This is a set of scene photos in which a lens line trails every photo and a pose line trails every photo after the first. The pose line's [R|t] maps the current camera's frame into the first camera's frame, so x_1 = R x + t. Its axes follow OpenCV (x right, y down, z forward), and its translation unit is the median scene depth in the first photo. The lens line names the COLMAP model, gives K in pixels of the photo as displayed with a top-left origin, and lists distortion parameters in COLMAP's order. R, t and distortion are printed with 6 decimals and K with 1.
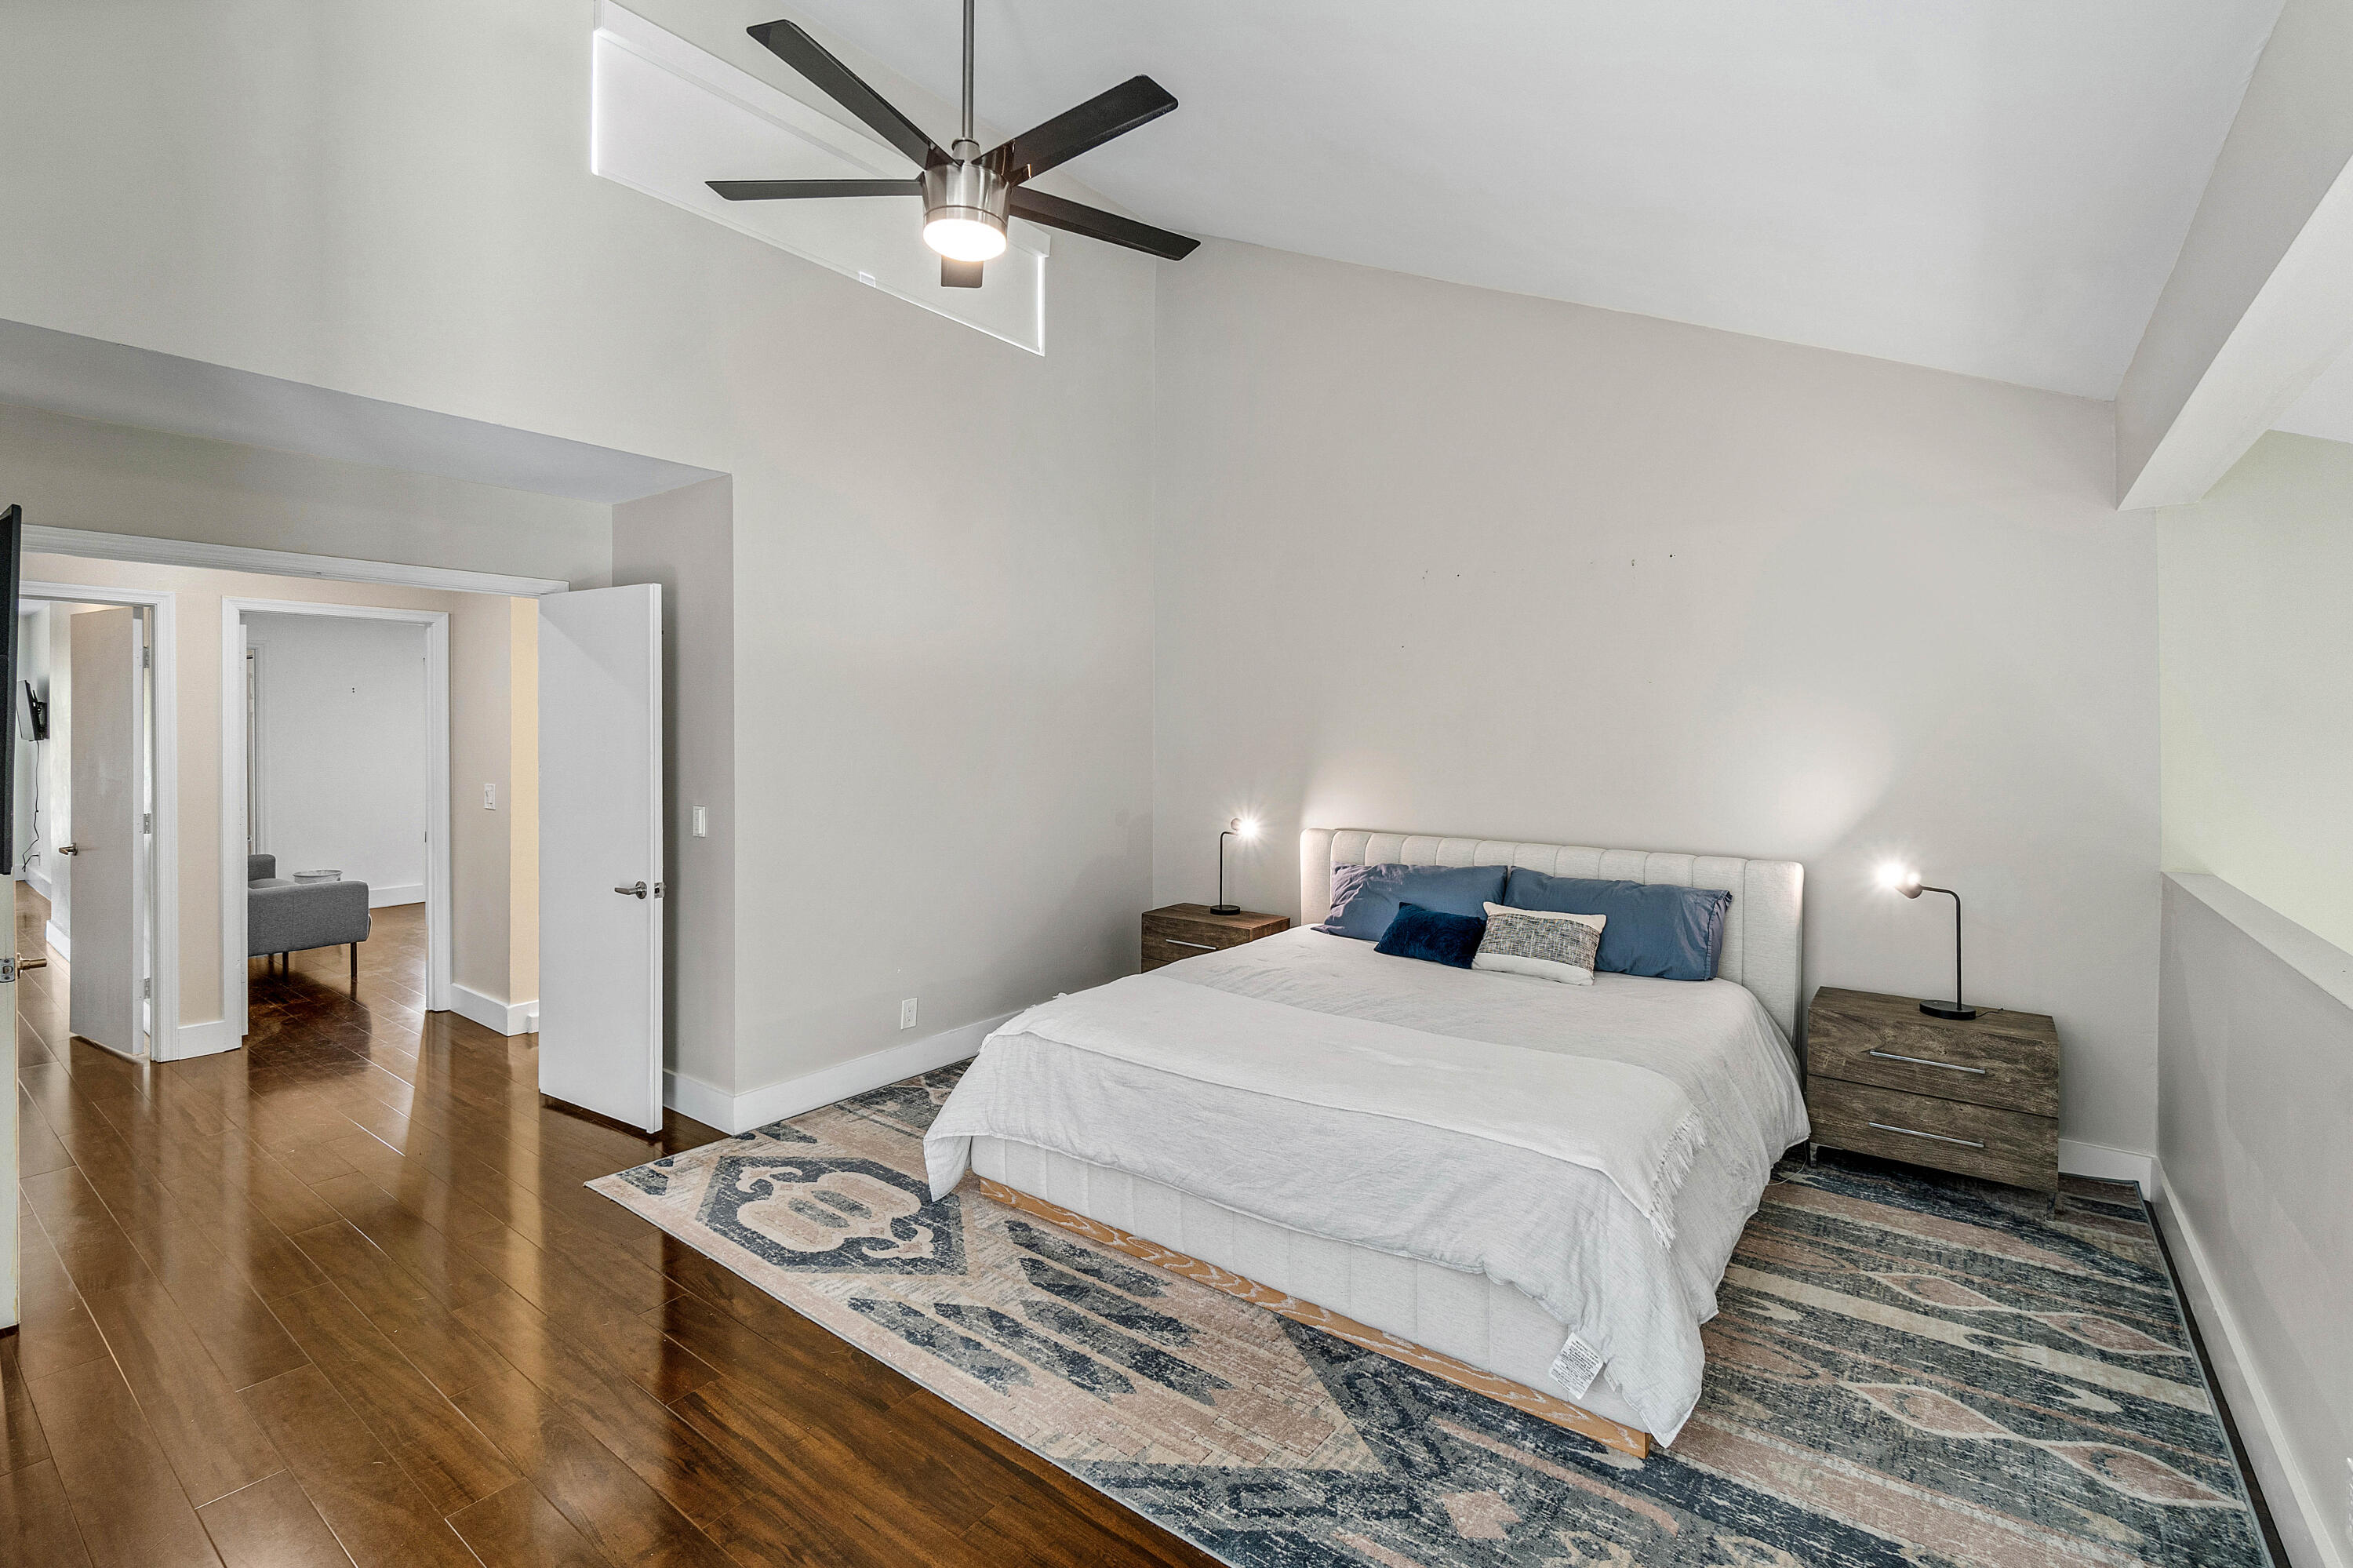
lens RADIAL K [[1018.3, 0, 1162.7], [0, 1018.3, 734.4], [0, 0, 1]] dist [-0.001621, 0.001248]
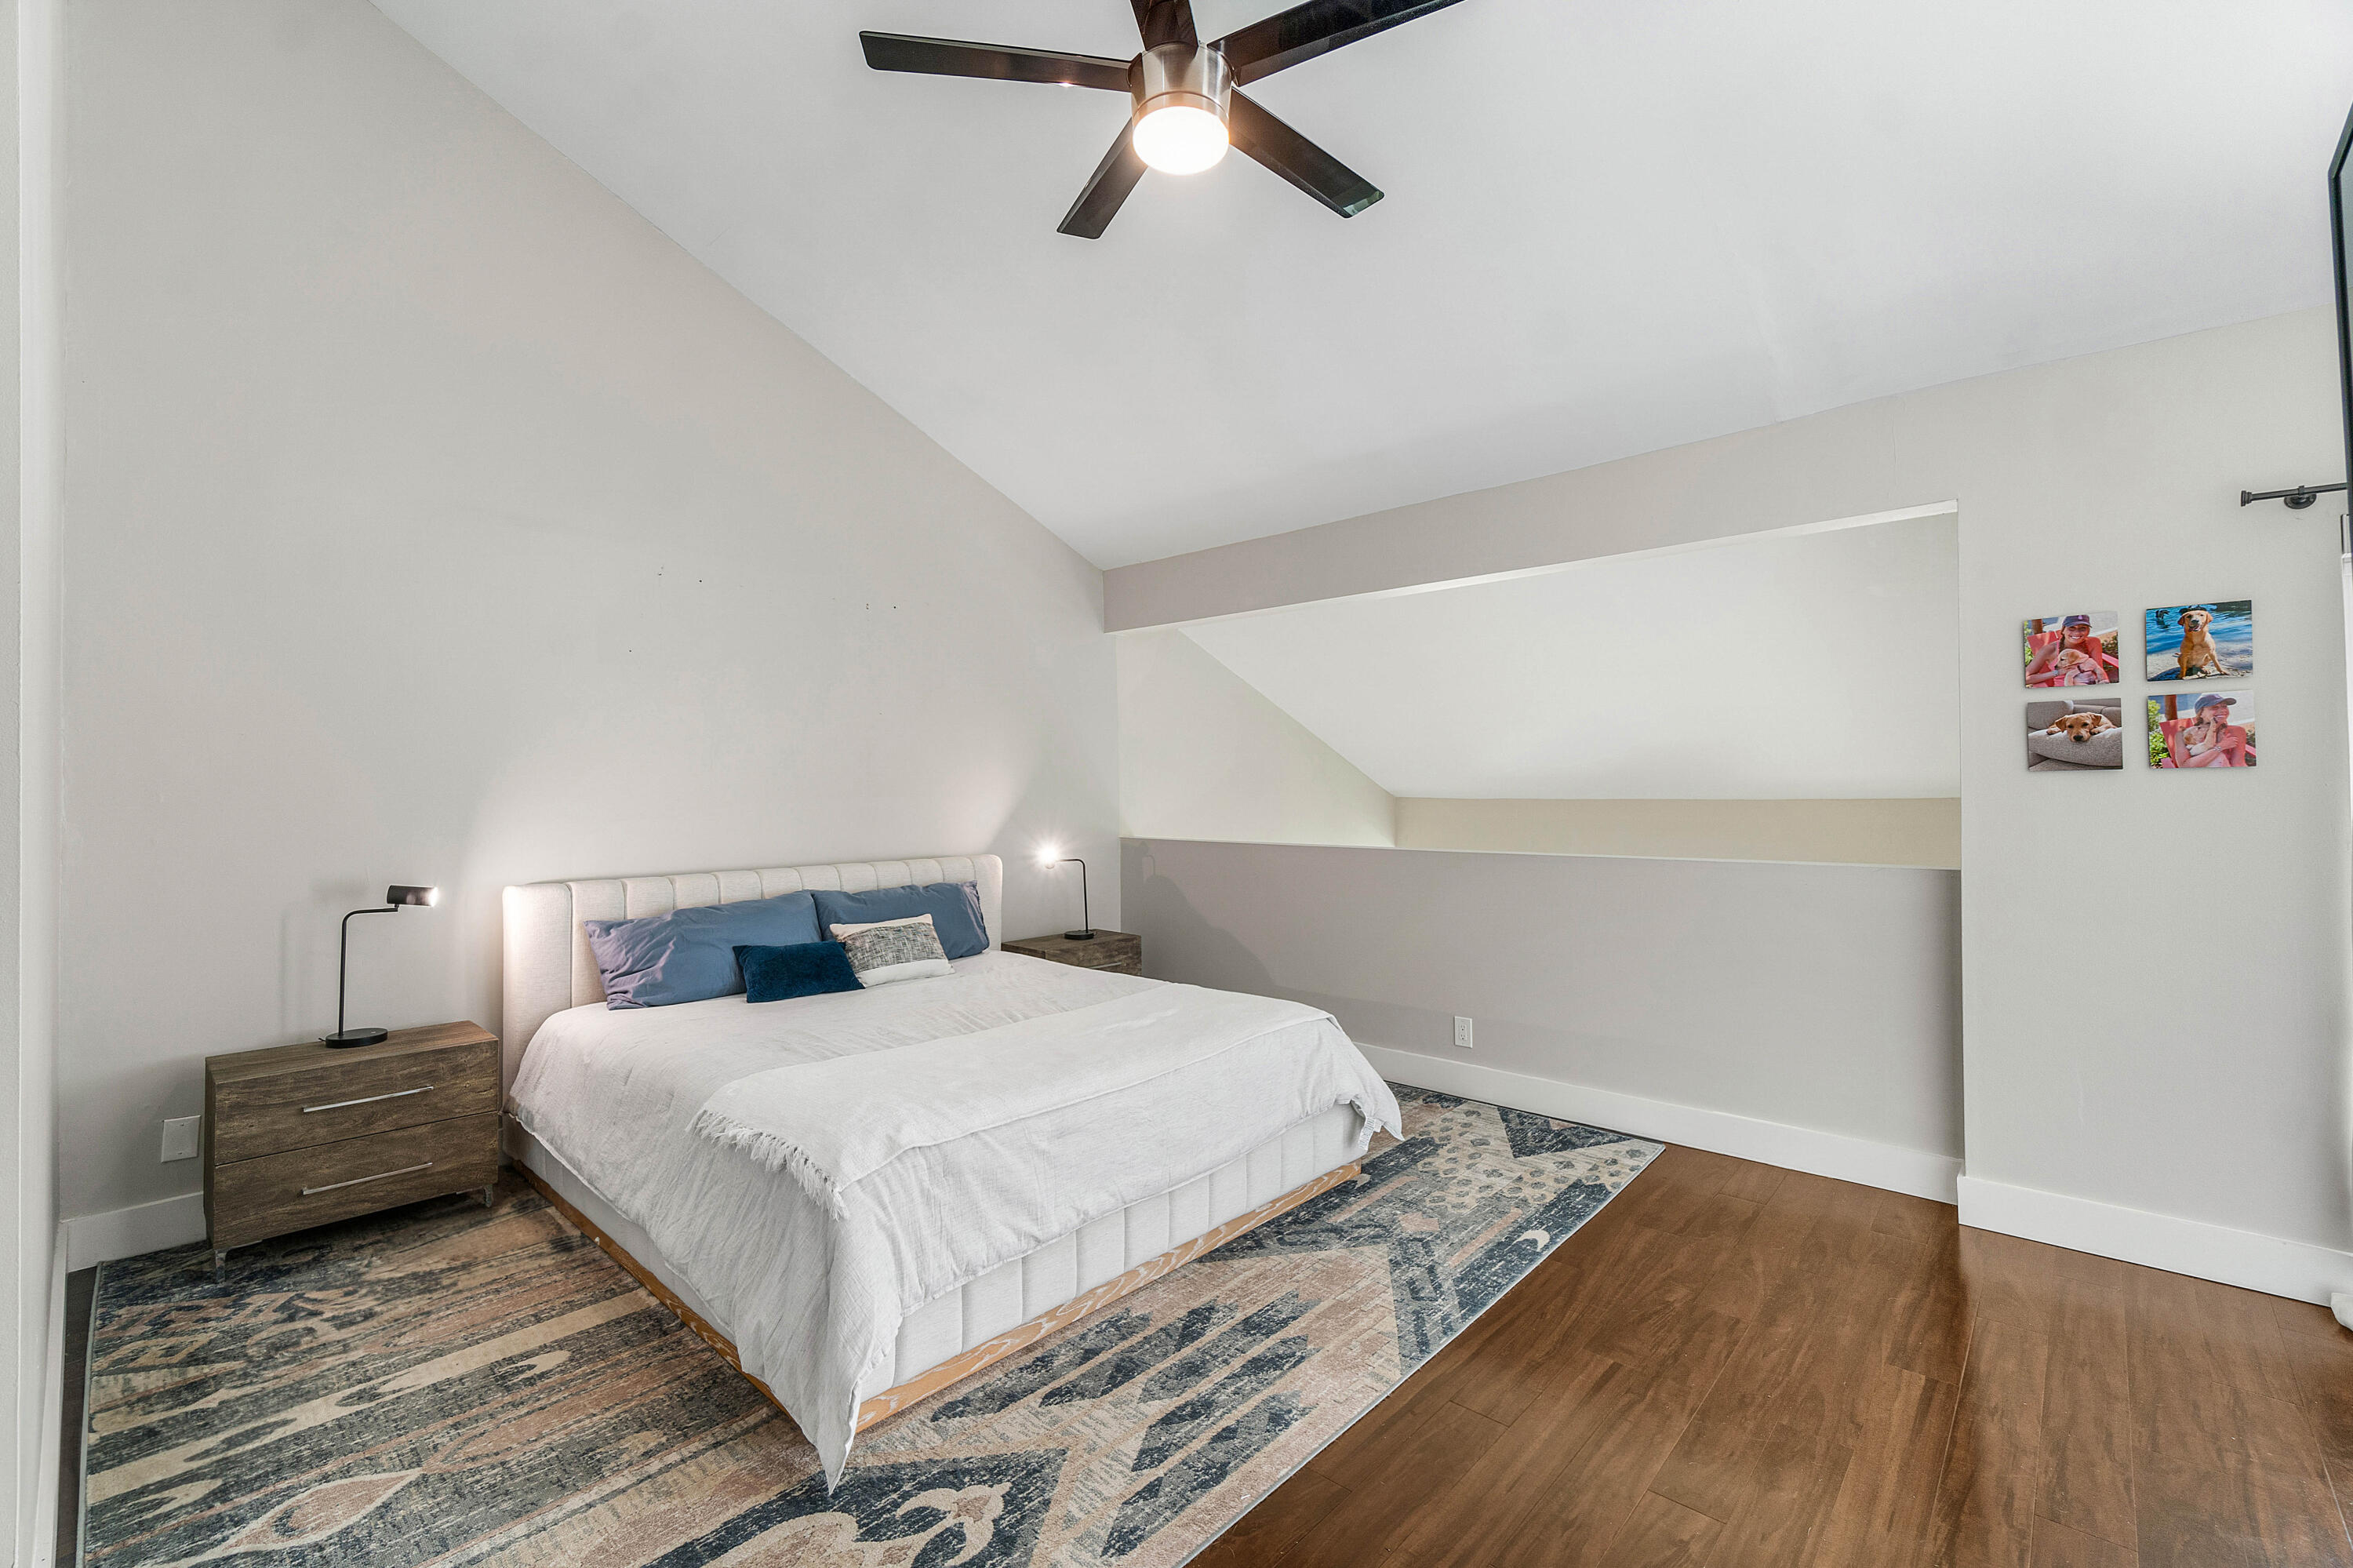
lens RADIAL K [[1018.3, 0, 1171.0], [0, 1018.3, 773.9], [0, 0, 1]] dist [-0.001621, 0.001248]
pose [[0.104306, 0.011334, 0.994481, -0.991927], [0.014186, 0.999816, -0.012883, 0.058956], [-0.994444, 0.015452, 0.104126, 0.906458]]
